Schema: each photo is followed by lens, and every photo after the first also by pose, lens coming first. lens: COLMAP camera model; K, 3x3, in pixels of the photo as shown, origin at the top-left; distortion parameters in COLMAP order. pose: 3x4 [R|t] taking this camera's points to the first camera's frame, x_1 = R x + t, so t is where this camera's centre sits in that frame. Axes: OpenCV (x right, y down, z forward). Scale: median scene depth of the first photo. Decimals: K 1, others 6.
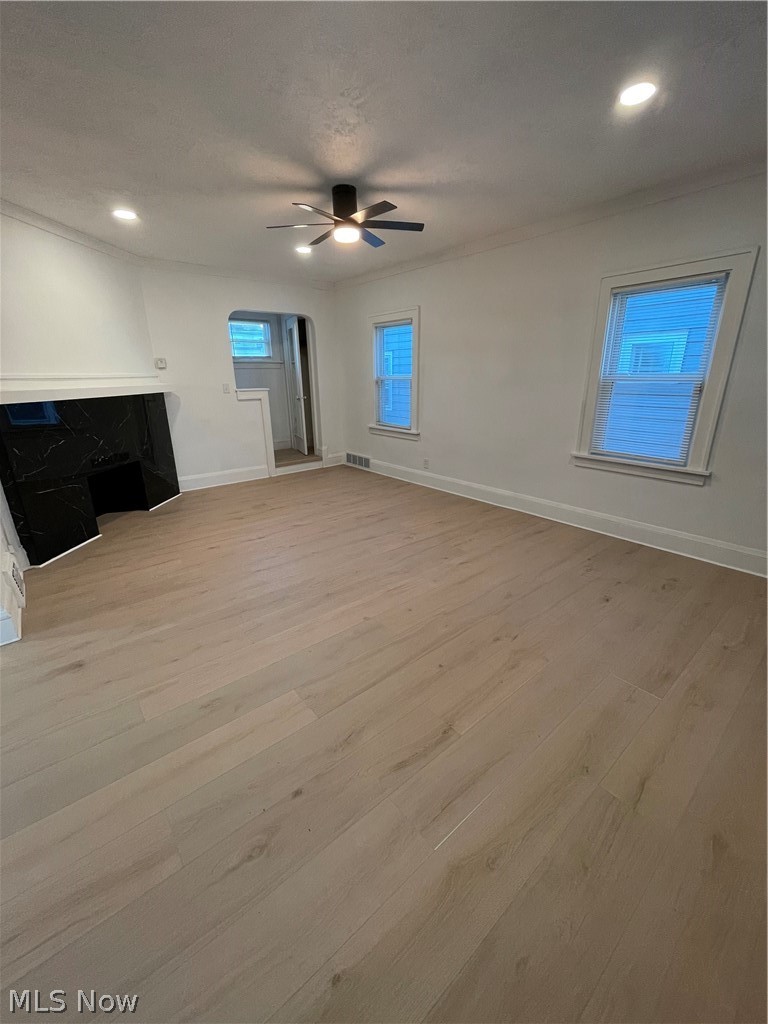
lens RADIAL K [[416.5, 0, 387.4], [0, 416.5, 513.3], [0, 0, 1]] dist [-0.003380, -0.000041]
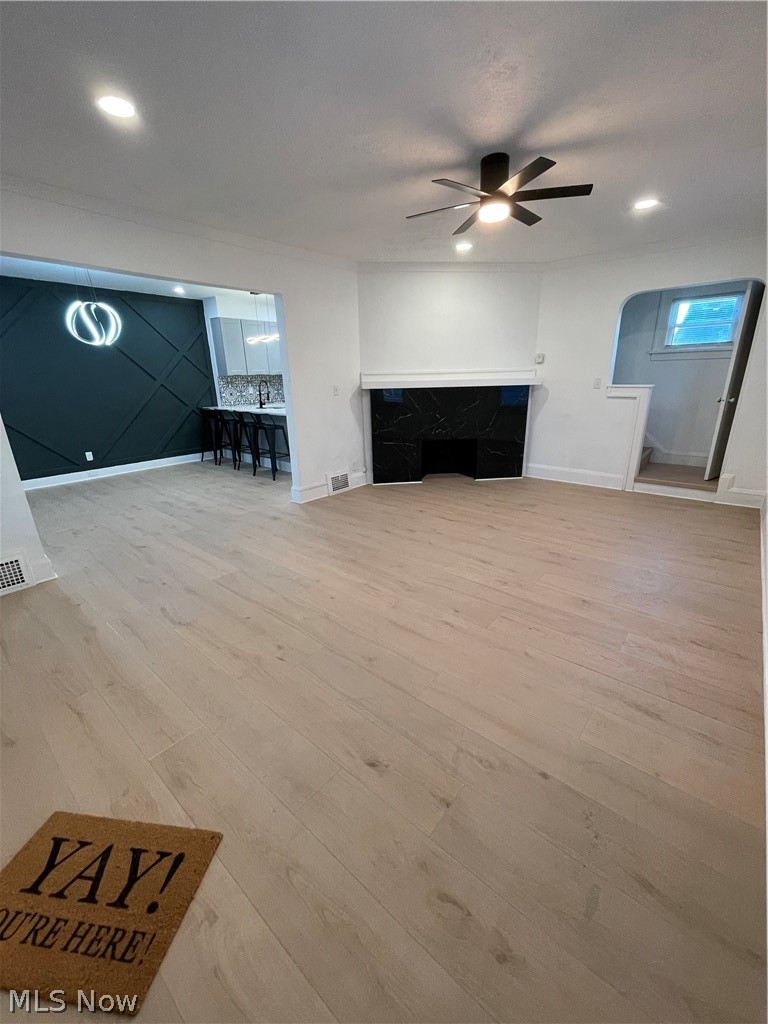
lens RADIAL K [[416.5, 0, 387.0], [0, 416.5, 511.0], [0, 0, 1]] dist [-0.003380, -0.000041]
pose [[0.163348, 0.316031, -0.934581, 0.765315], [-0.294862, 0.919644, 0.259444, -0.220912], [0.941474, 0.233193, 0.243407, 0.629301]]
